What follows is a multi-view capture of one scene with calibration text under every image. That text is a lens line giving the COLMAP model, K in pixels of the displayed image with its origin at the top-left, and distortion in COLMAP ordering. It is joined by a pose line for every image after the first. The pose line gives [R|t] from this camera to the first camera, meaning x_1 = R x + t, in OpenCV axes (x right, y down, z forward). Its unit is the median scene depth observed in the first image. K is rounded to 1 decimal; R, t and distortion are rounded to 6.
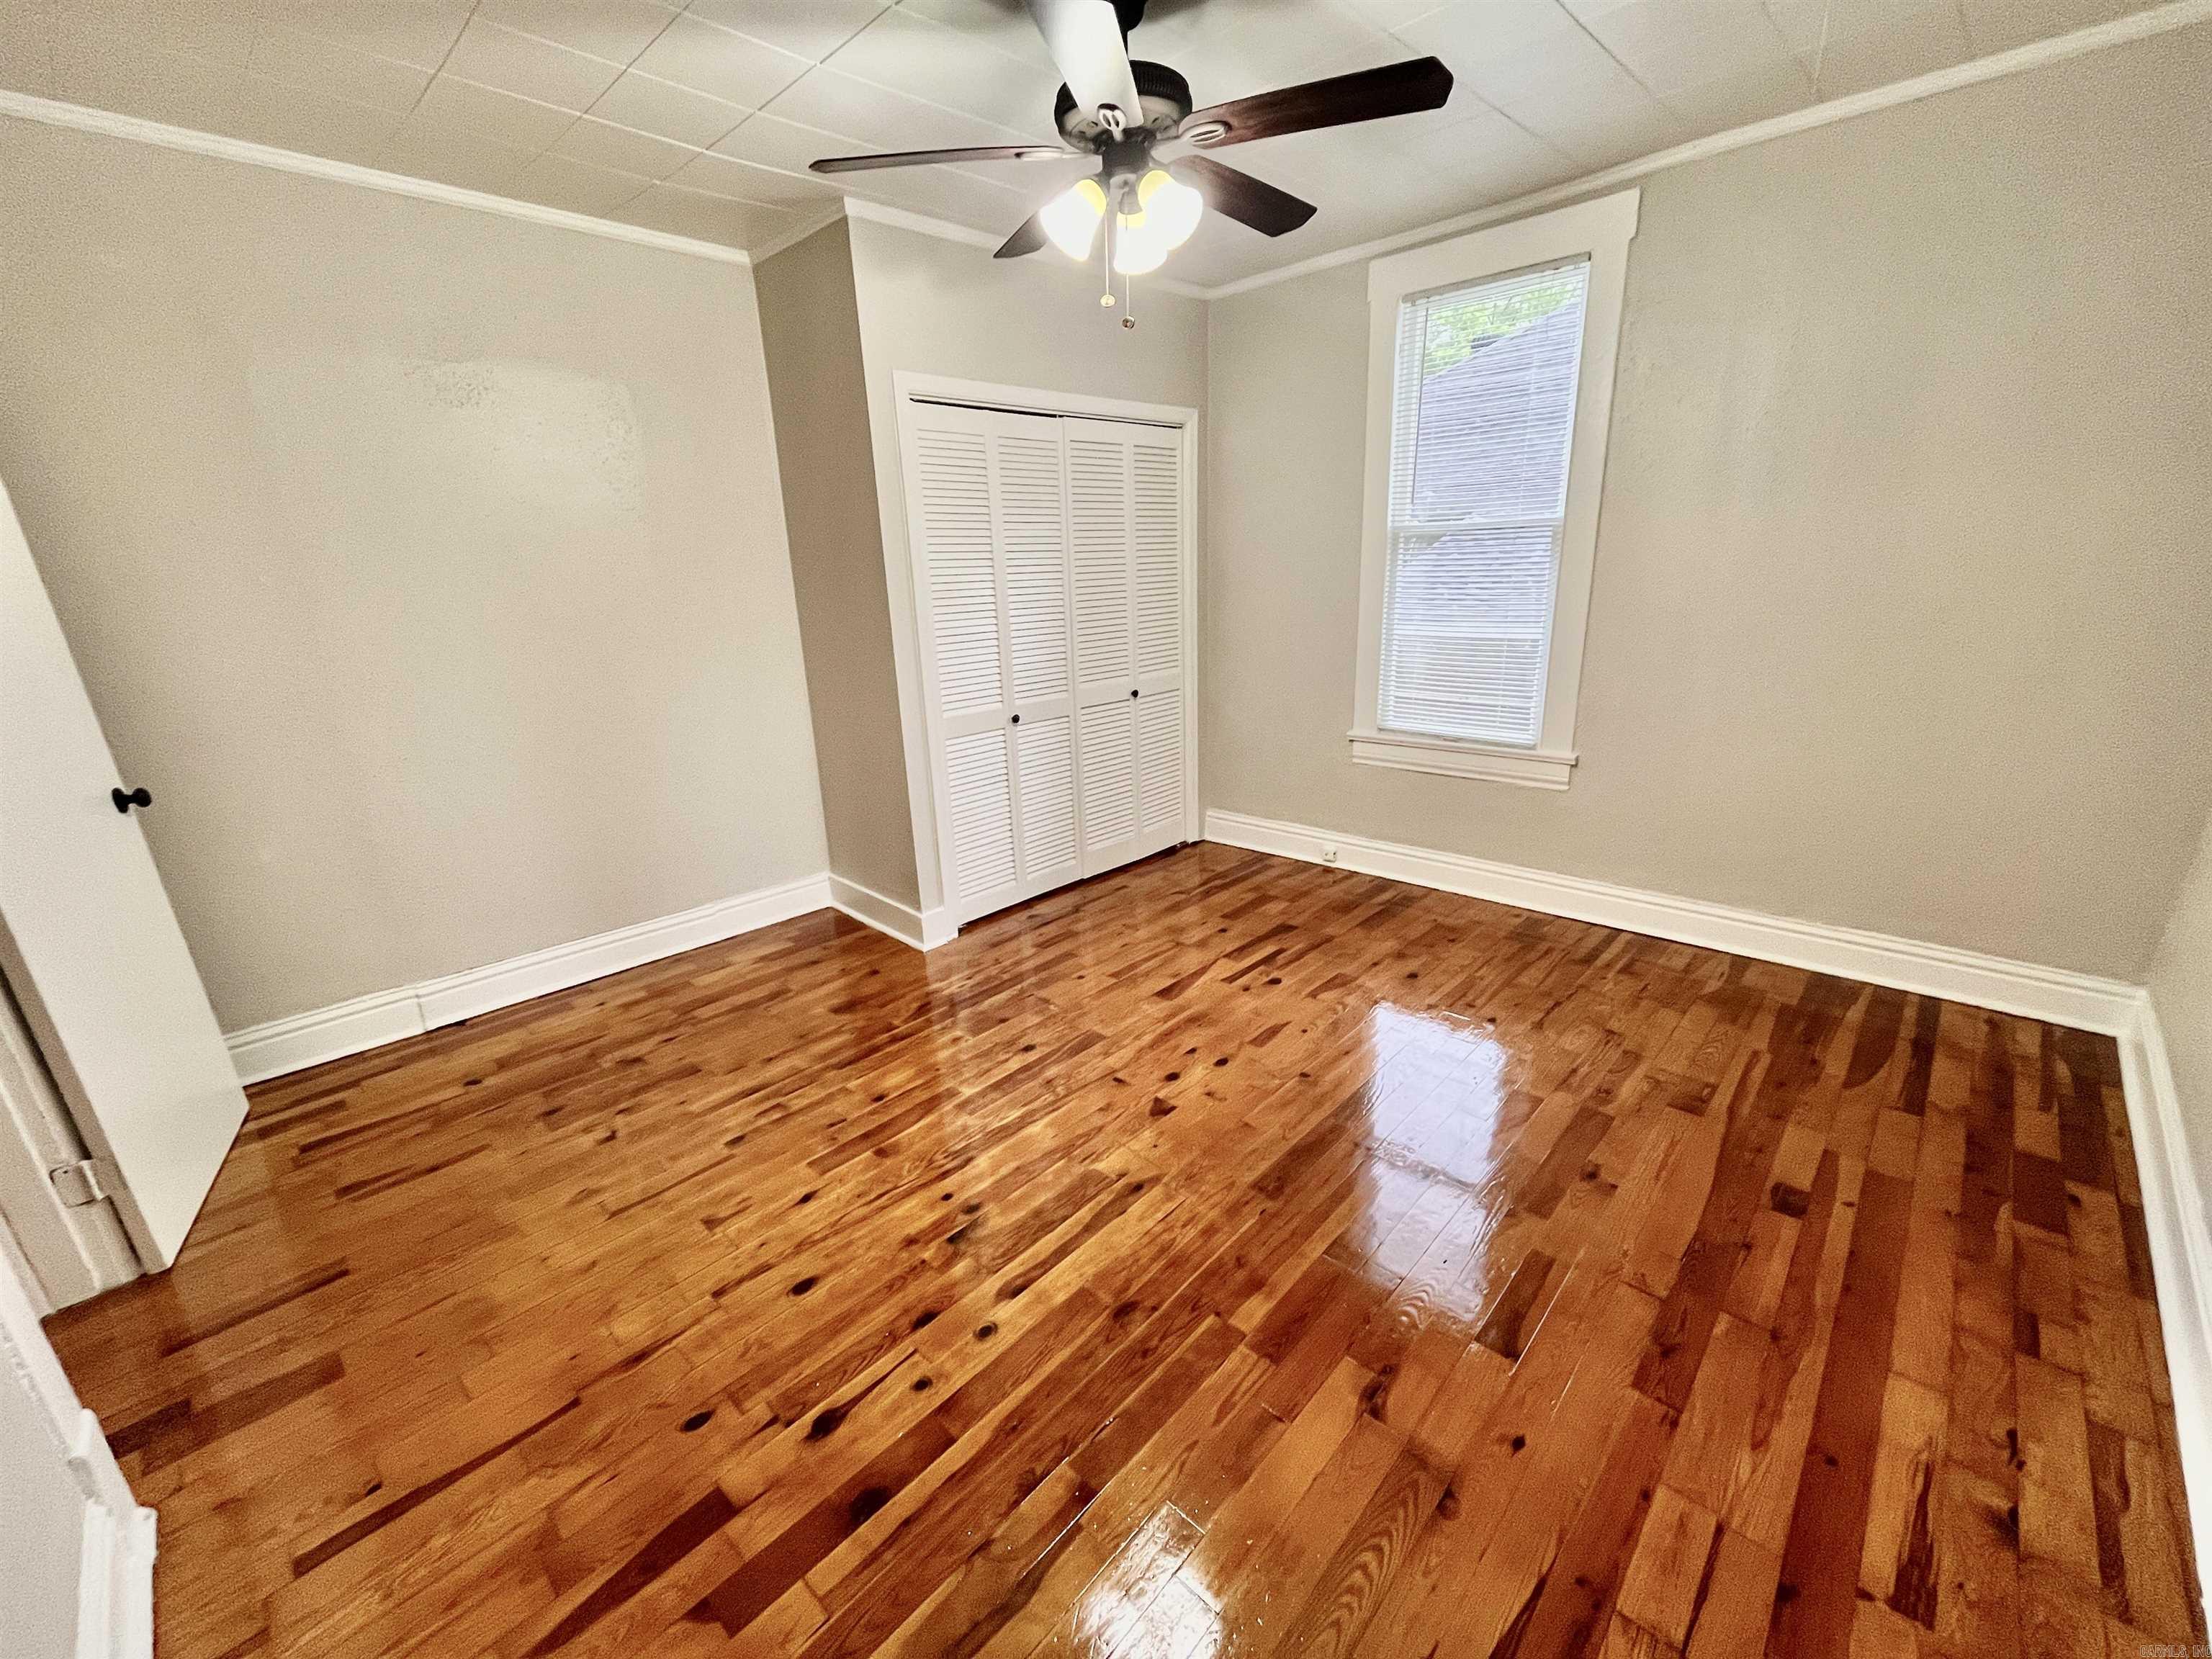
lens RADIAL K [[897.8, 0, 1095.2], [0, 897.8, 832.4], [0, 0, 1]] dist [-0.004171, 0.000503]
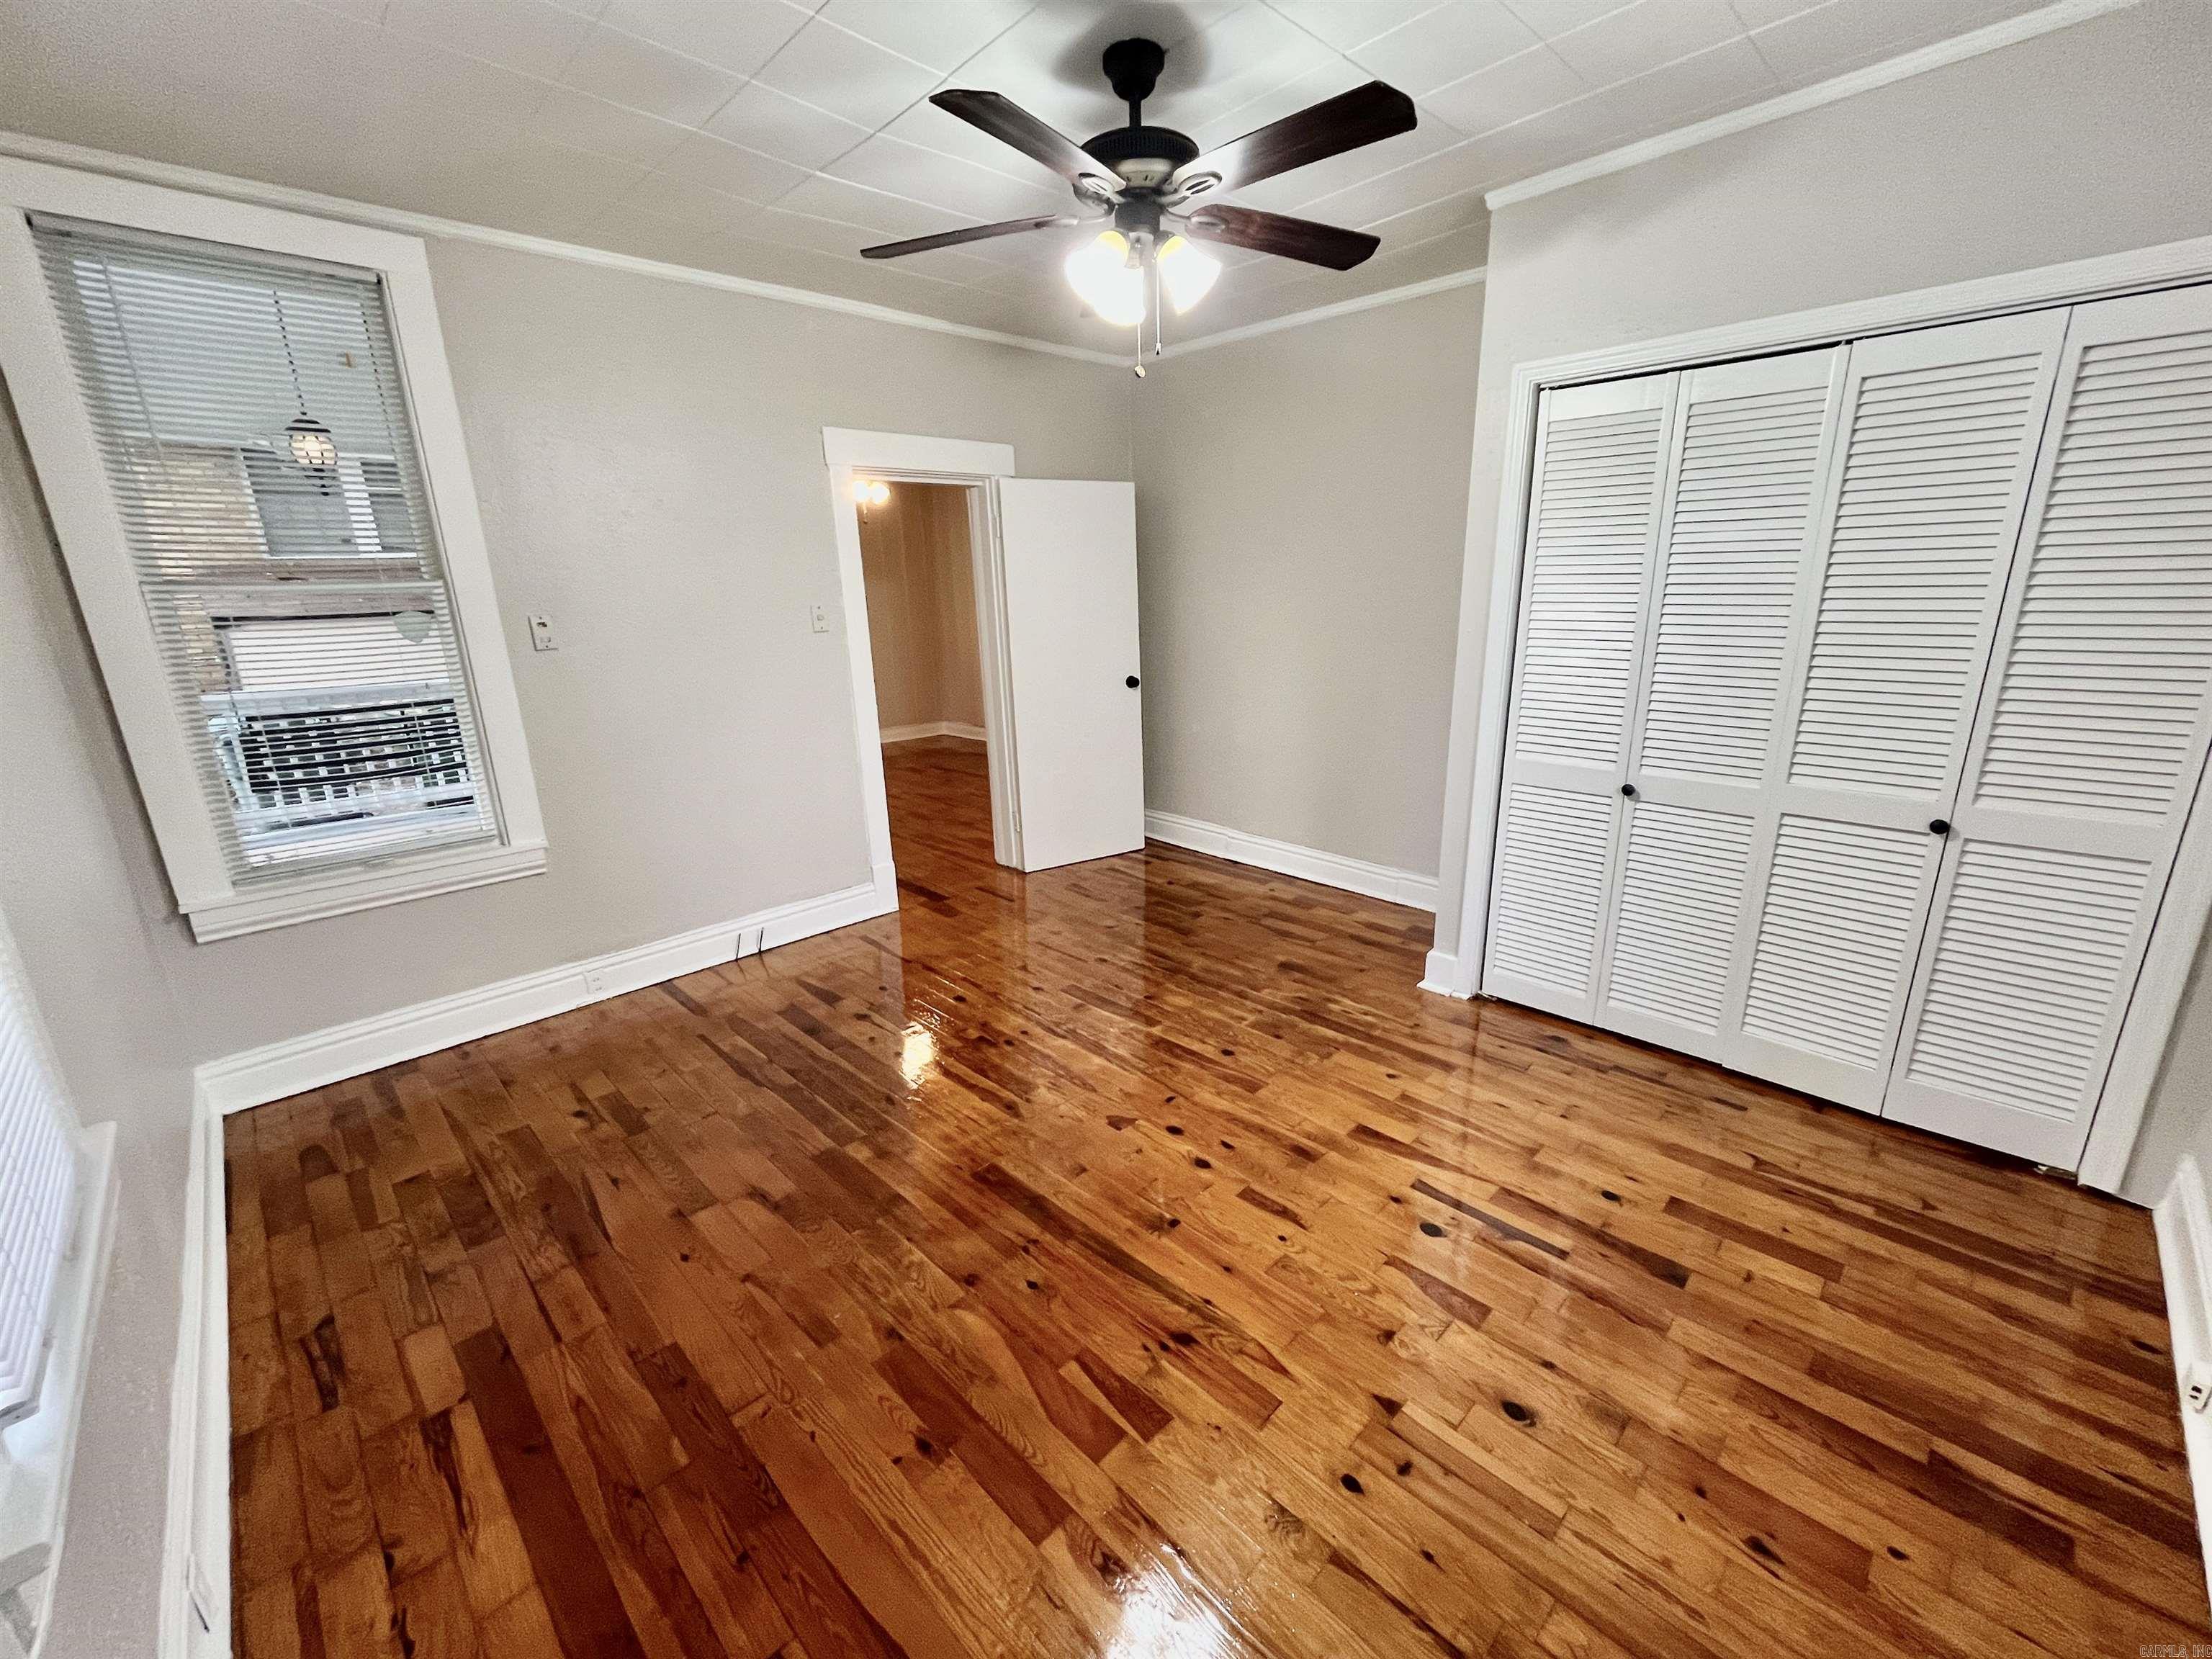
lens RADIAL K [[897.8, 0, 1112.7], [0, 897.8, 833.5], [0, 0, 1]] dist [-0.004171, 0.000503]
pose [[-0.015500, 0.307829, -0.951316, 0.819228], [-0.267002, 0.915606, 0.300624, -0.263243], [0.963571, 0.258663, 0.067999, 0.714285]]
